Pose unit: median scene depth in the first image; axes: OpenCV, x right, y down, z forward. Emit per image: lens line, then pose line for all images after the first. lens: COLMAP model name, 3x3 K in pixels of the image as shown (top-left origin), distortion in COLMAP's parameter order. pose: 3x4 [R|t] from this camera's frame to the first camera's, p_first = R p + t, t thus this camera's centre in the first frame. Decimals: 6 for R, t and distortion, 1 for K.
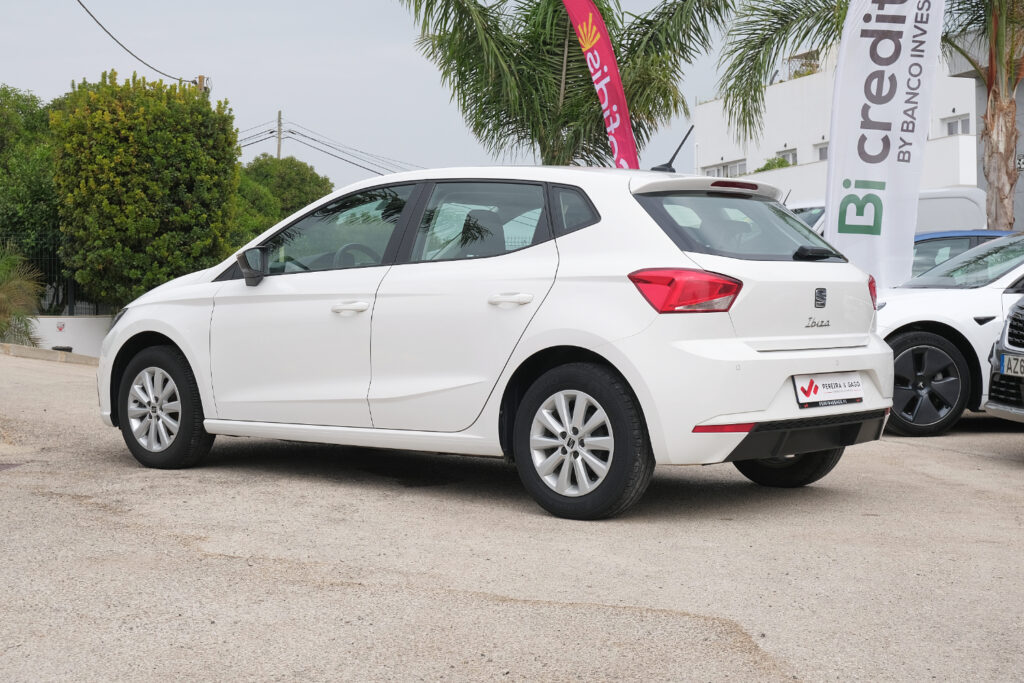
lens RADIAL K [[1749.7, 0, 511.2], [0, 1749.7, 338.5], [0, 0, 1]] dist [-0.023820, 0.000000]
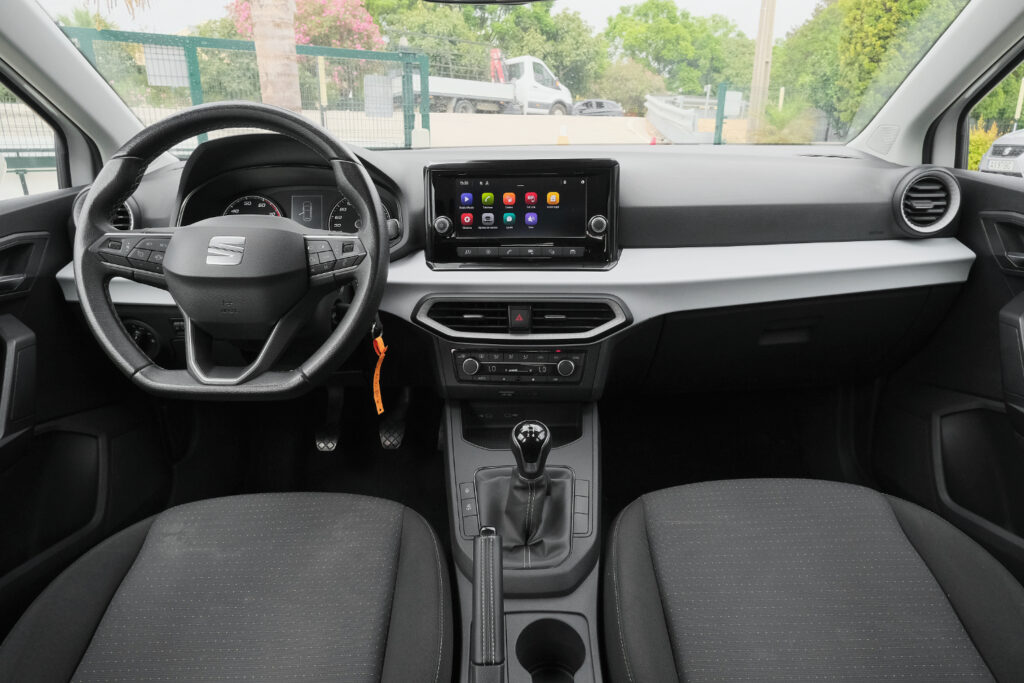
lens RADIAL K [[651.1, 0, 514.6], [0, 651.1, 338.8], [0, 0, 1]] dist [-0.007063, 0.000368]
pose [[0.648276, 0.234136, -0.724513, 0.015037], [-0.005837, 0.953047, 0.302767, -0.021304], [0.761383, -0.192047, 0.619204, 0.417562]]
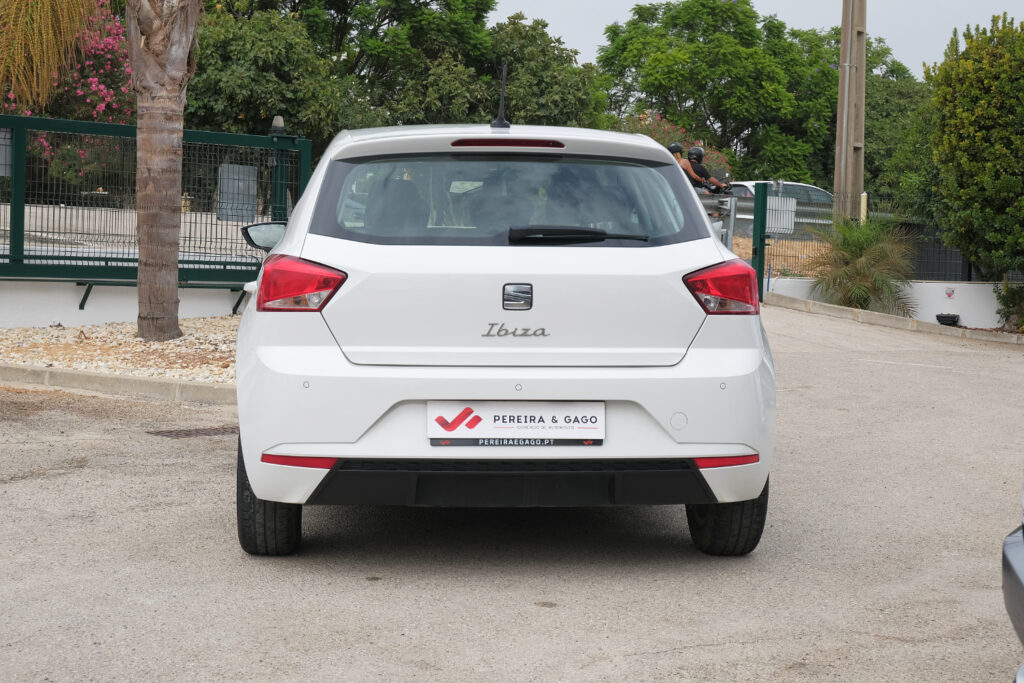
lens RADIAL K [[1749.7, 0, 508.6], [0, 1749.7, 343.3], [0, 0, 1]] dist [-0.023820, 0.000000]
pose [[0.697409, 0.053137, -0.714701, 0.262243], [-0.031858, 0.998560, 0.043155, -0.013316], [0.715965, -0.007327, 0.698098, 0.184672]]
